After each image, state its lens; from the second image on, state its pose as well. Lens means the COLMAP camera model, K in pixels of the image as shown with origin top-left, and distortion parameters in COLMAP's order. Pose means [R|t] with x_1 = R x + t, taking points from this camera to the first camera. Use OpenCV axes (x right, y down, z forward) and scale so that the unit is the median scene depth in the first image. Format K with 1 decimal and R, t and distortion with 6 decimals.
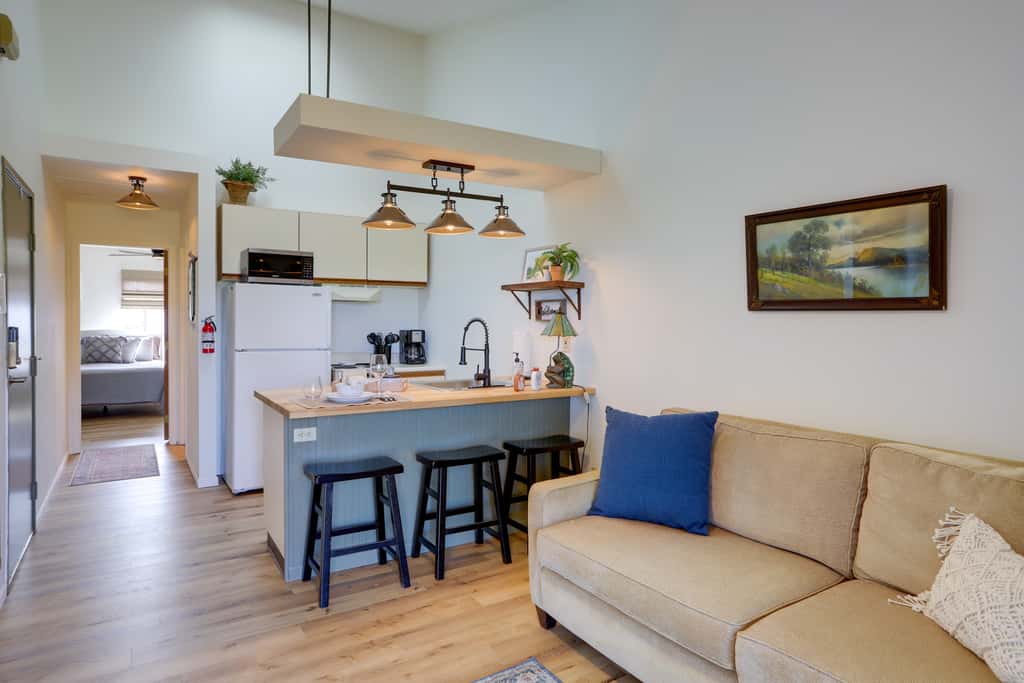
lens RADIAL K [[595.8, 0, 507.0], [0, 595.8, 324.8], [0, 0, 1]] dist [-0.000617, 0.000139]
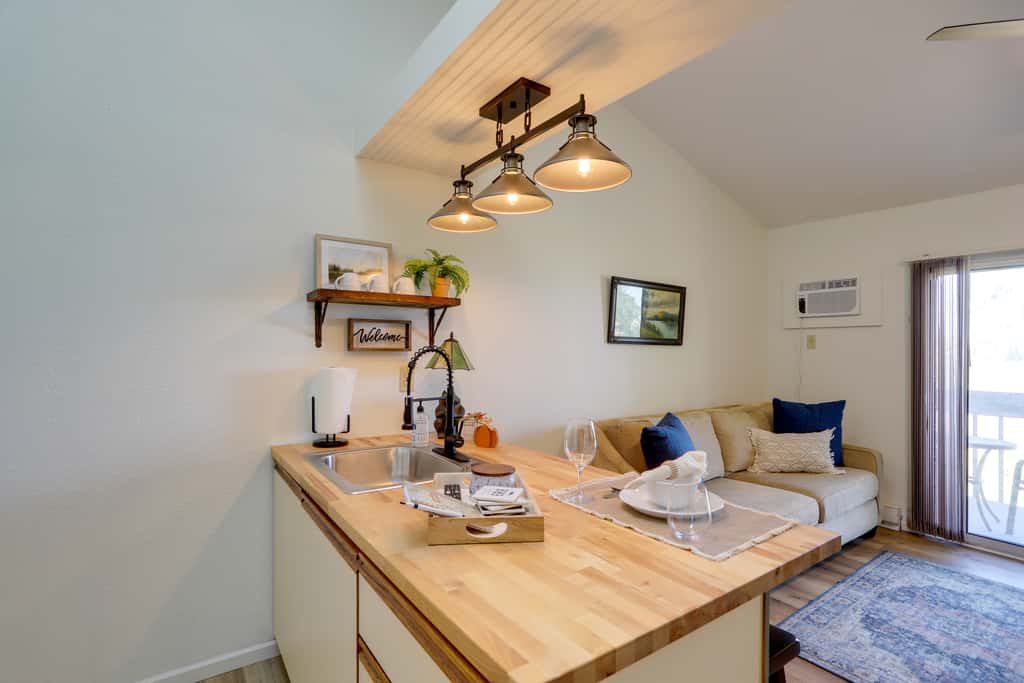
lens RADIAL K [[499.0, 0, 516.8], [0, 499.0, 345.4], [0, 0, 1]] dist [-0.057016, 0.030332]
pose [[-0.061578, 0.000814, 0.998102, -0.458577], [-0.001056, 0.999999, -0.000881, -0.010436], [-0.998102, -0.001108, -0.061577, 0.779465]]
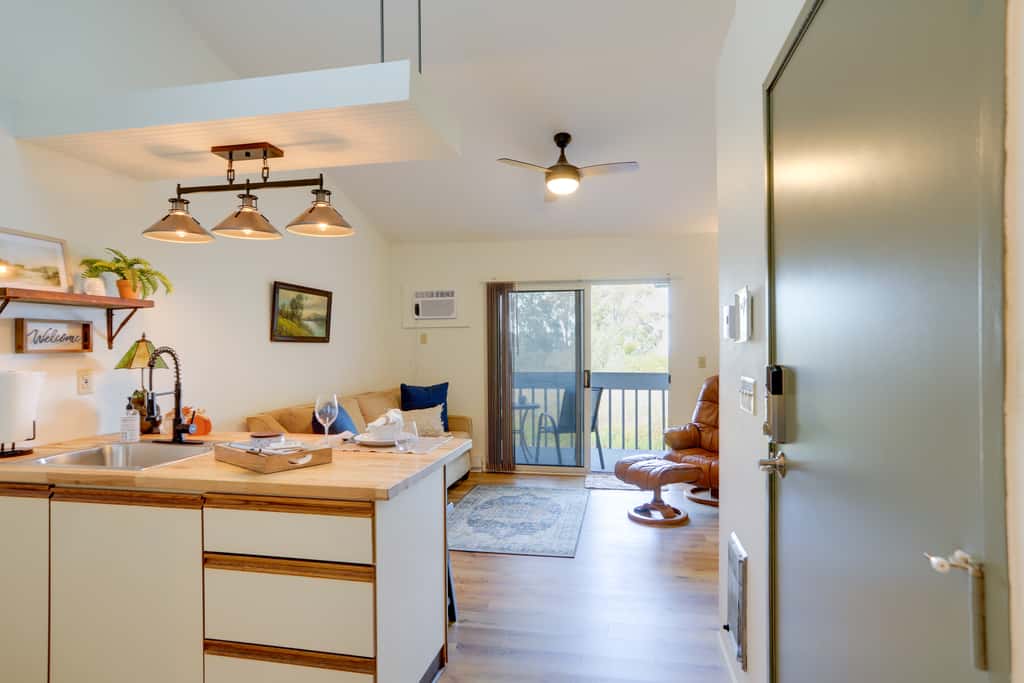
lens RADIAL K [[557.9, 0, 512.0], [0, 557.9, 341.5], [0, 0, 1]] dist [-0.000563, -0.000109]
pose [[-0.719396, 0.000918, 0.694599, -0.641771], [0.005509, 0.999975, 0.004384, -0.016080], [-0.694578, 0.006981, -0.719383, 0.975426]]
